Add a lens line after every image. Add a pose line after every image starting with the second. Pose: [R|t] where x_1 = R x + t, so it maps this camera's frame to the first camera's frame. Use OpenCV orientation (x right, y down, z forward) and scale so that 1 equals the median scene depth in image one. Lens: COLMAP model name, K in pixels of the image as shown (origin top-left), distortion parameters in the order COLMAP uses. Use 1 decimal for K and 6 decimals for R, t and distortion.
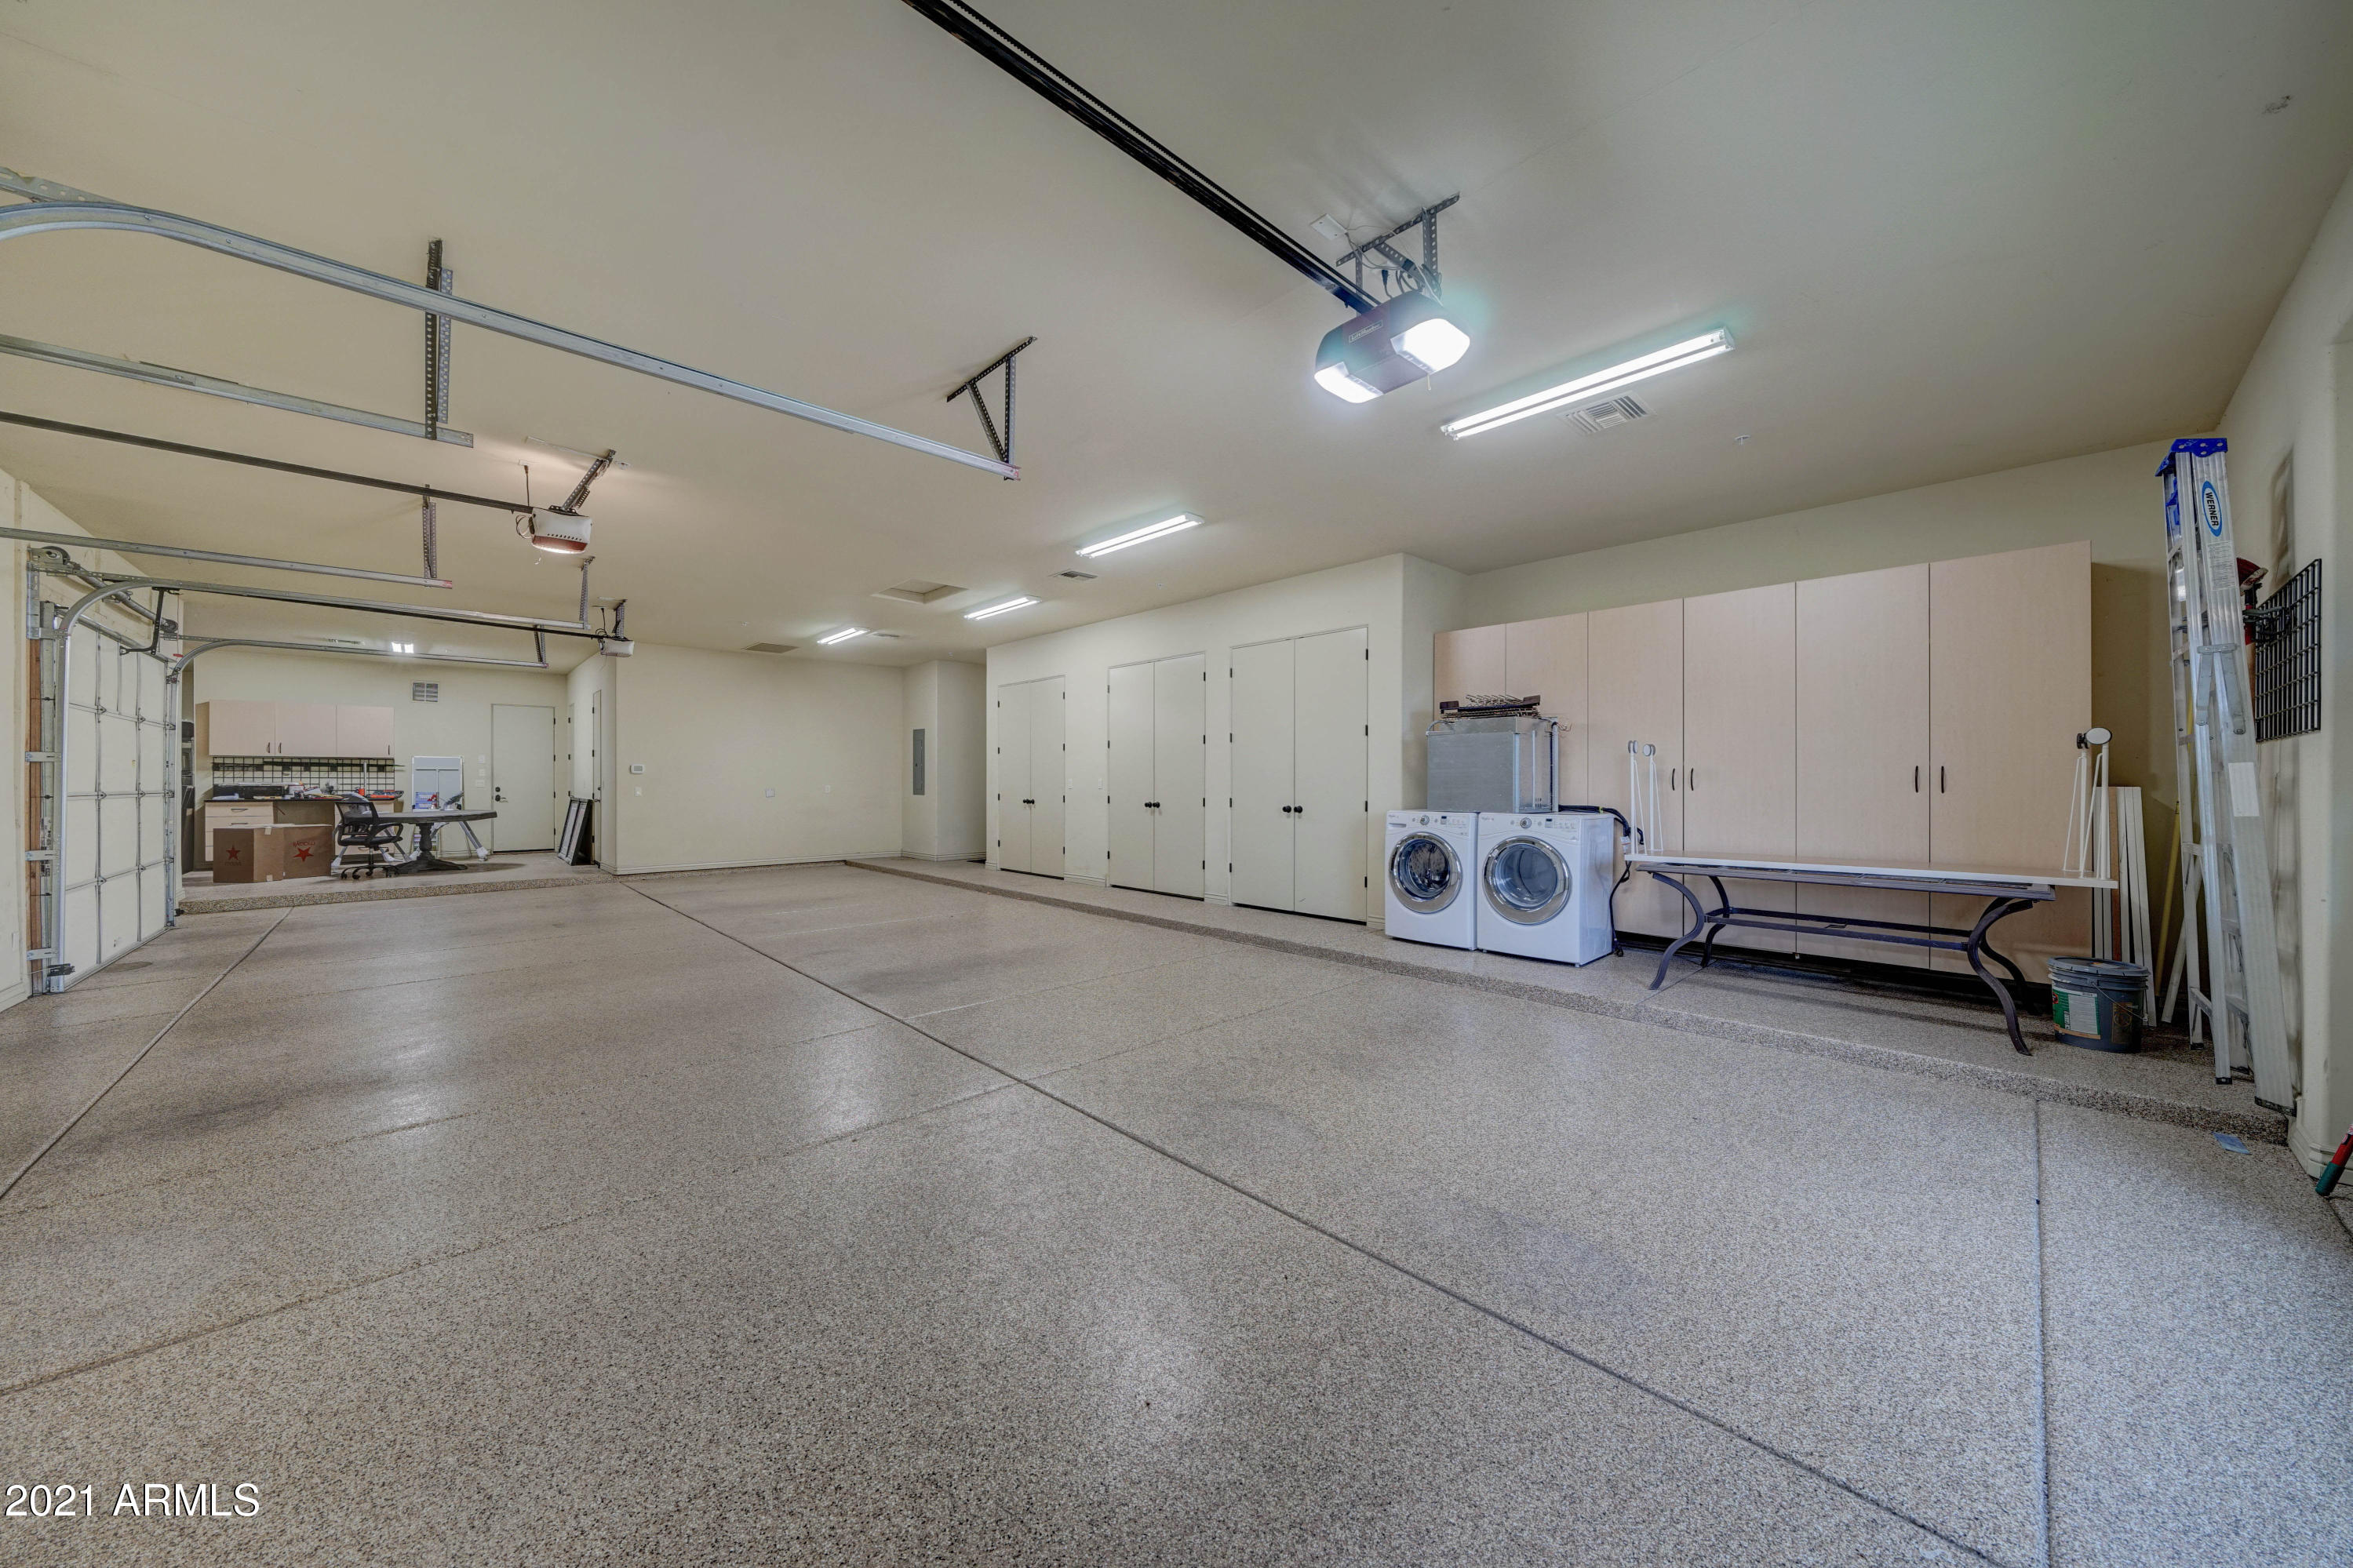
lens RADIAL K [[803.4, 0, 1178.1], [0, 803.4, 782.8], [0, 0, 1]] dist [-0.004921, 0.000156]
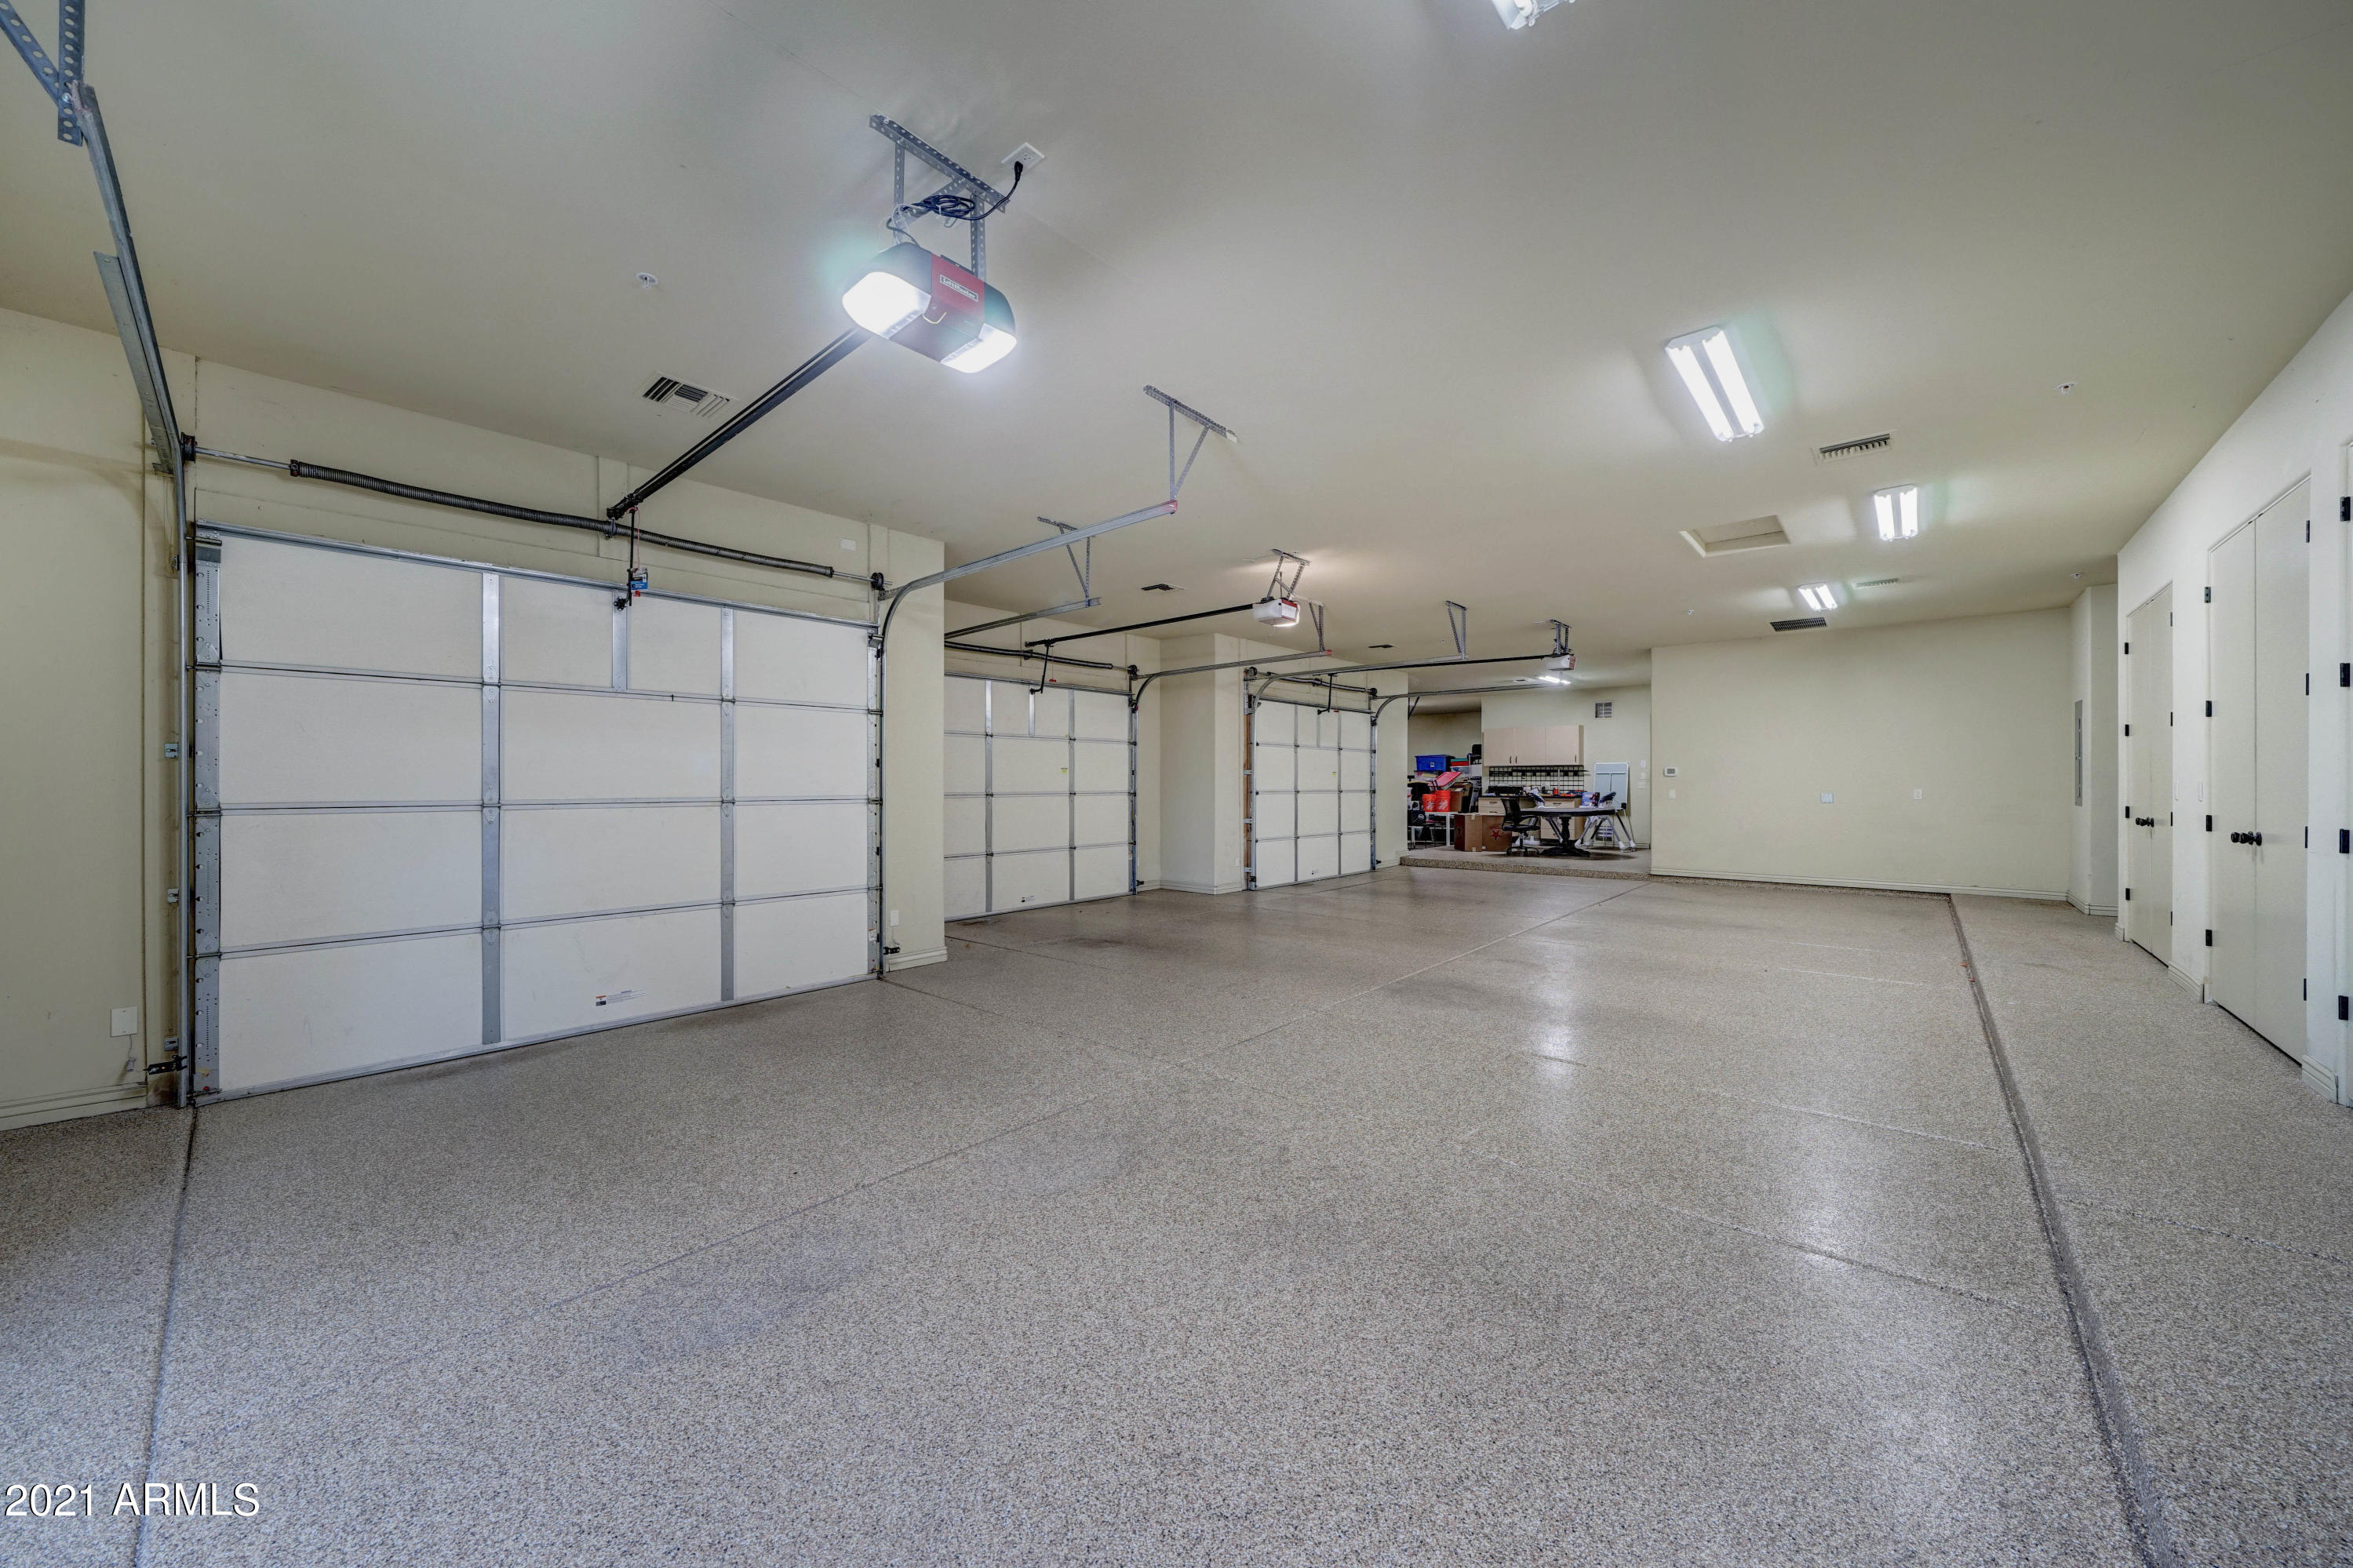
lens RADIAL K [[826.2, 0, 1176.5], [0, 826.2, 784.0], [0, 0, 1]] dist [-0.000973, -0.000034]
pose [[0.095539, 0.000748, -0.995425, 0.299507], [-0.000368, 1.000000, 0.000716, -0.002053], [0.995426, 0.000298, 0.095540, 0.292889]]
